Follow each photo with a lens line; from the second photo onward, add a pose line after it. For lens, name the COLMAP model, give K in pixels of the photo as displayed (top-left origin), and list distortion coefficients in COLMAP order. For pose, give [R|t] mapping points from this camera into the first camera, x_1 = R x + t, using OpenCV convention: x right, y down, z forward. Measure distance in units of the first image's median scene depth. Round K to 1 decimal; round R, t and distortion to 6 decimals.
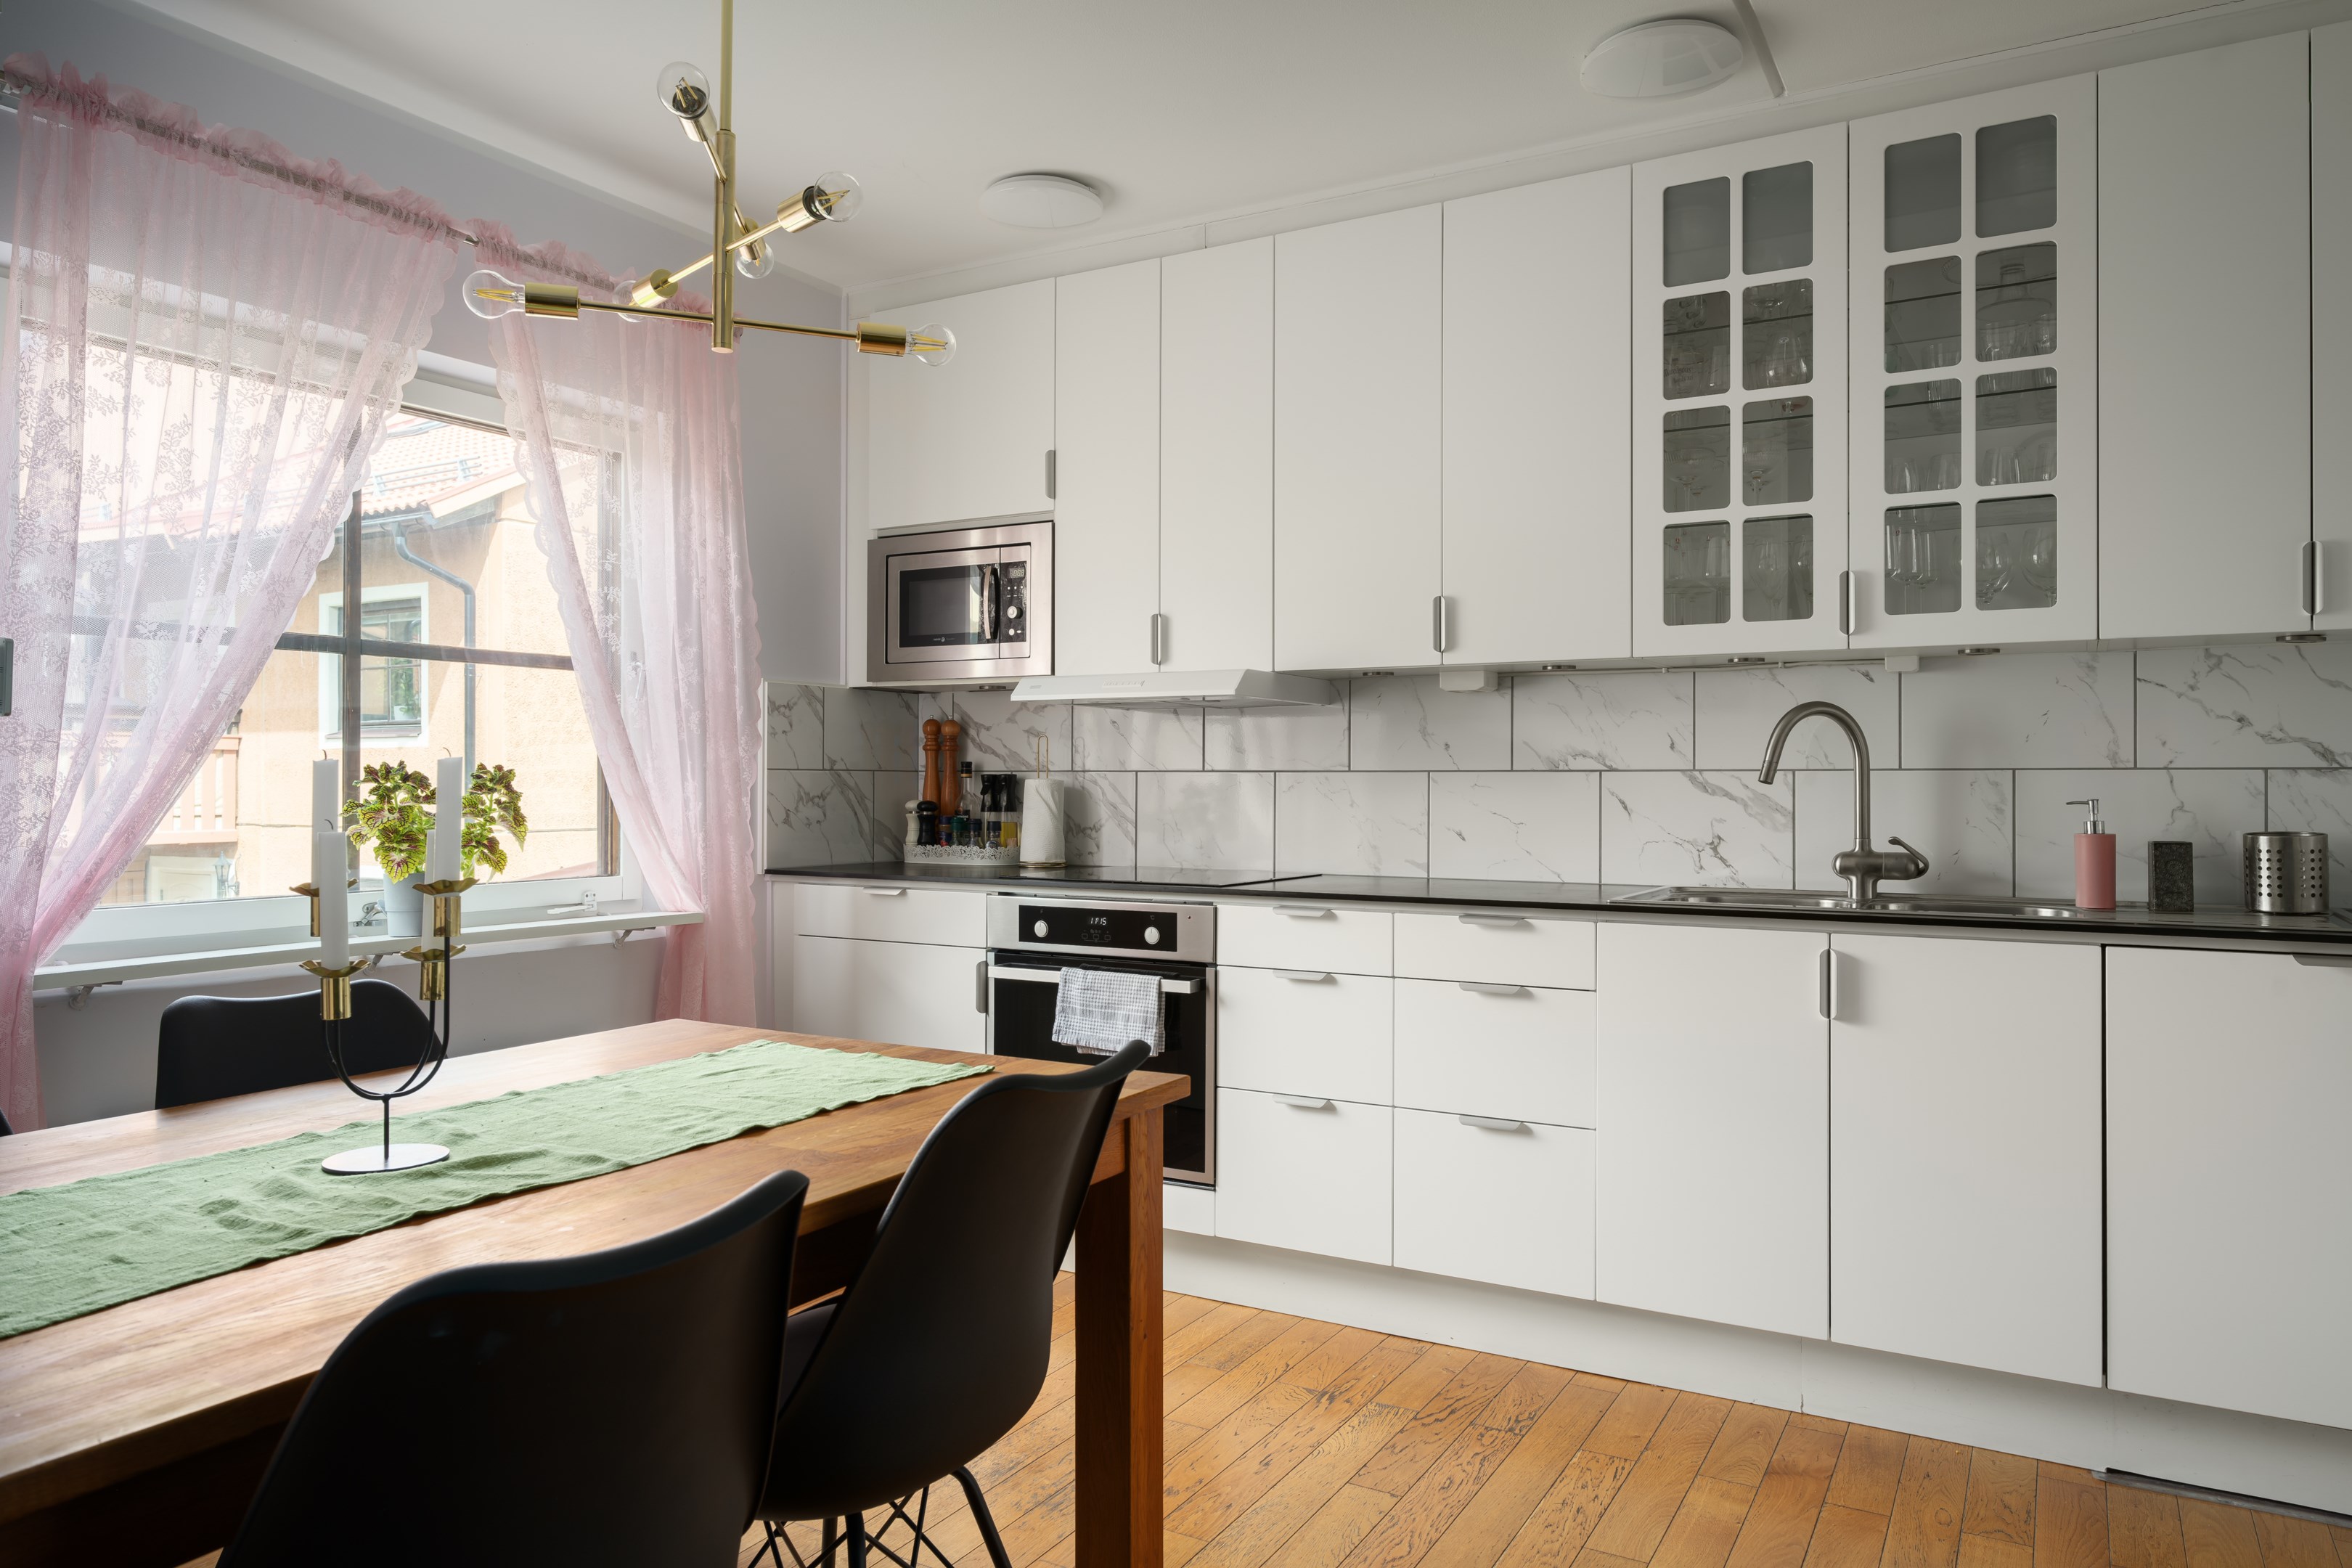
lens RADIAL K [[1571.9, 0, 1194.0], [0, 1571.9, 775.1], [0, 0, 1]] dist [-0.002210, 0.000326]
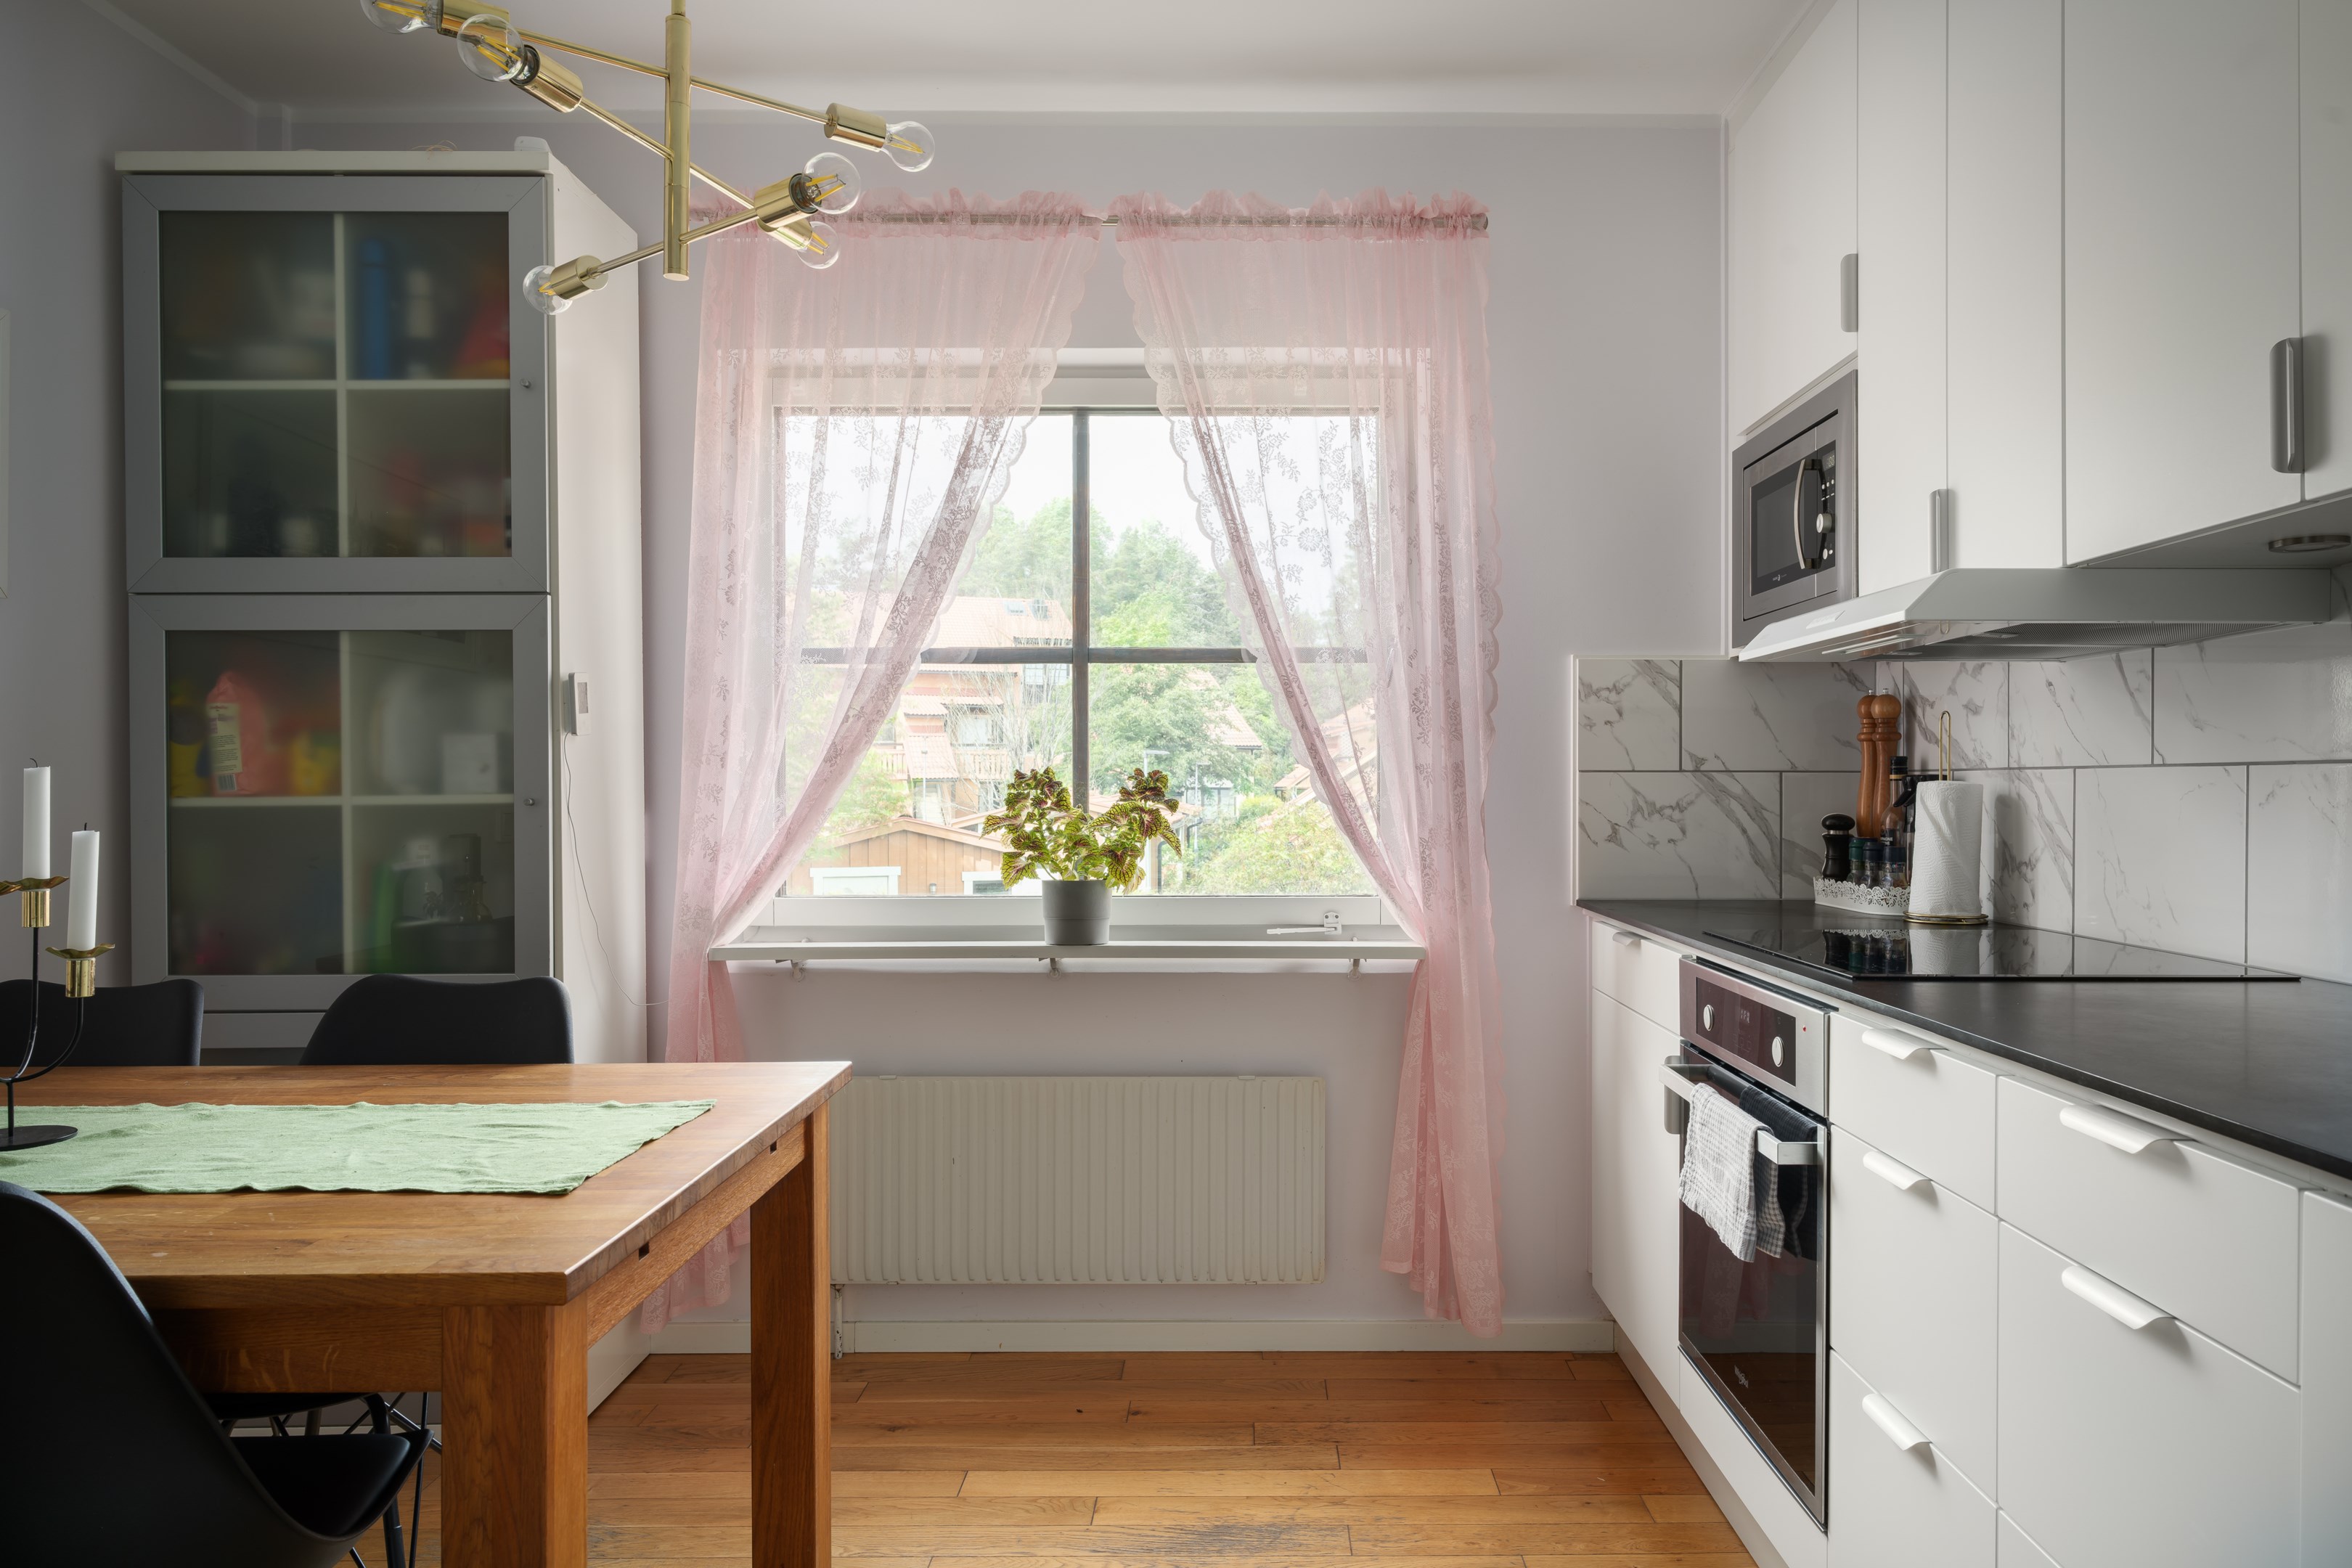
lens RADIAL K [[1571.9, 0, 1183.7], [0, 1571.9, 790.3], [0, 0, 1]] dist [-0.002210, 0.000326]
pose [[0.493583, -0.000747, -0.869698, 0.342003], [0.004705, 0.999987, 0.001811, 0.003847], [0.869686, -0.004986, 0.493581, 0.491469]]
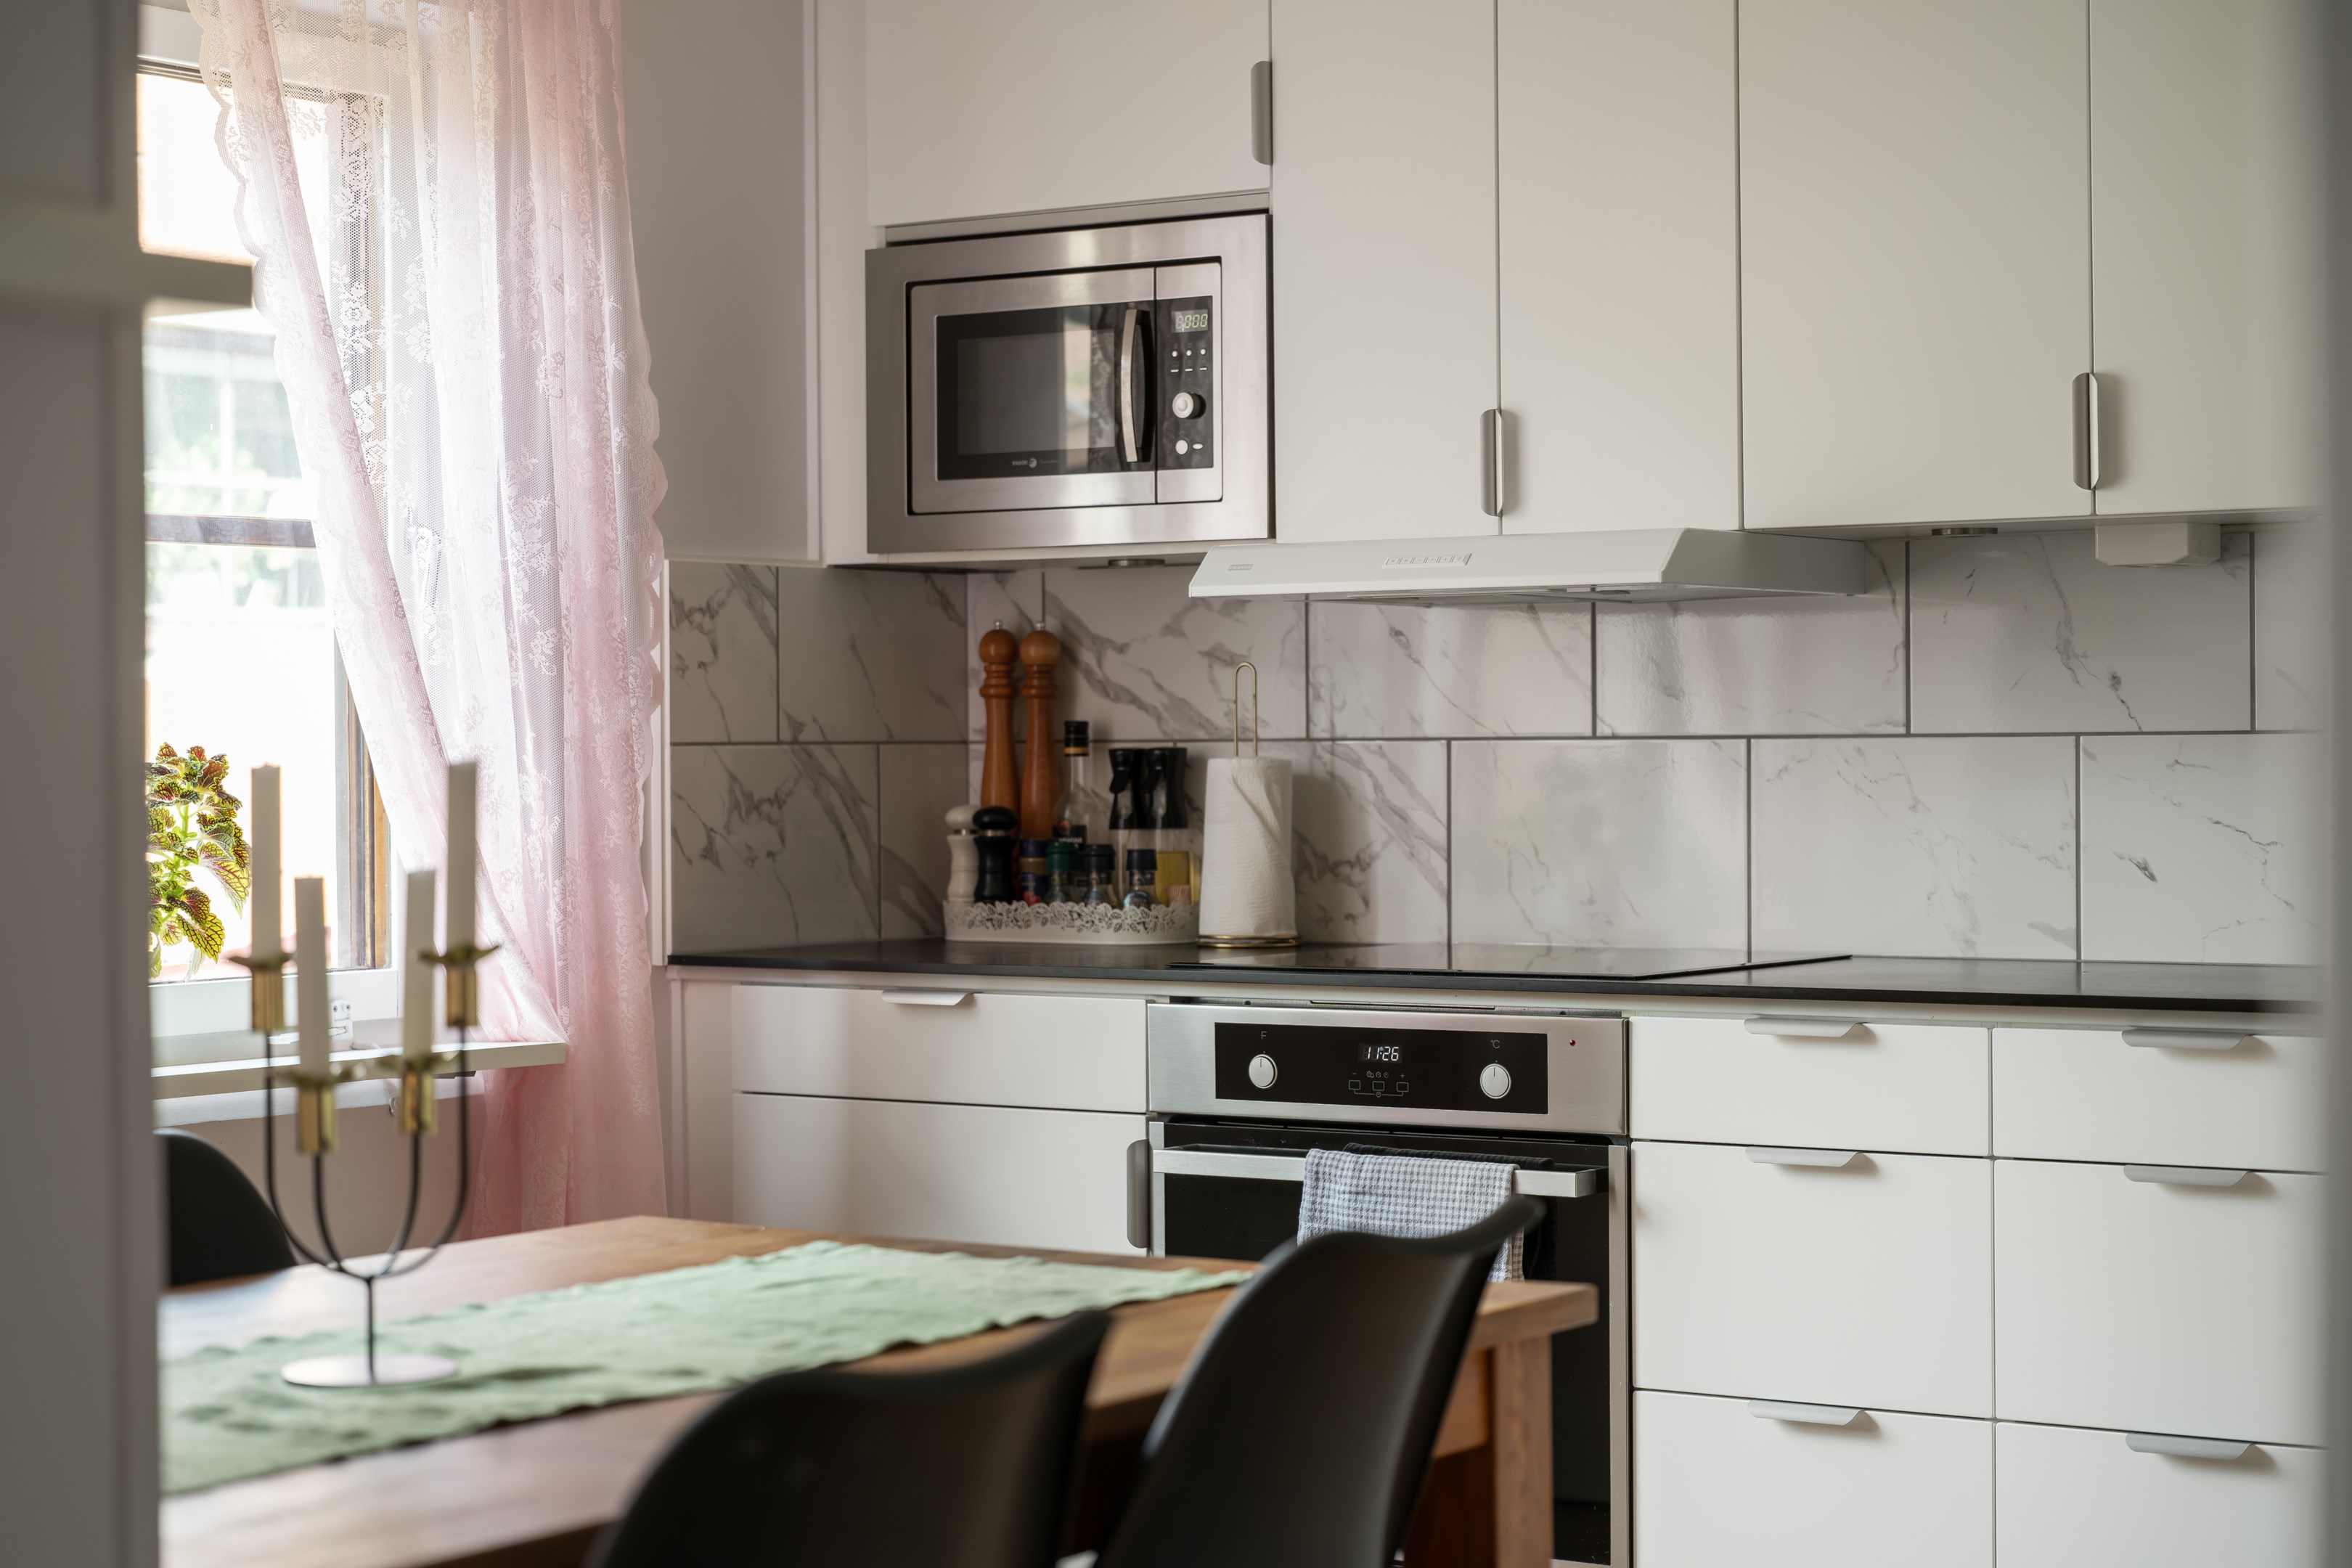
lens RADIAL K [[4275.3, 0, 1171.8], [0, 4275.3, 773.1], [0, 0, 1]] dist [-0.043590, 0.000000]
pose [[0.996255, -0.010634, -0.085805, -0.011117], [0.011660, 0.999866, 0.011470, -0.008762], [0.085672, -0.012427, 0.996246, -0.299846]]
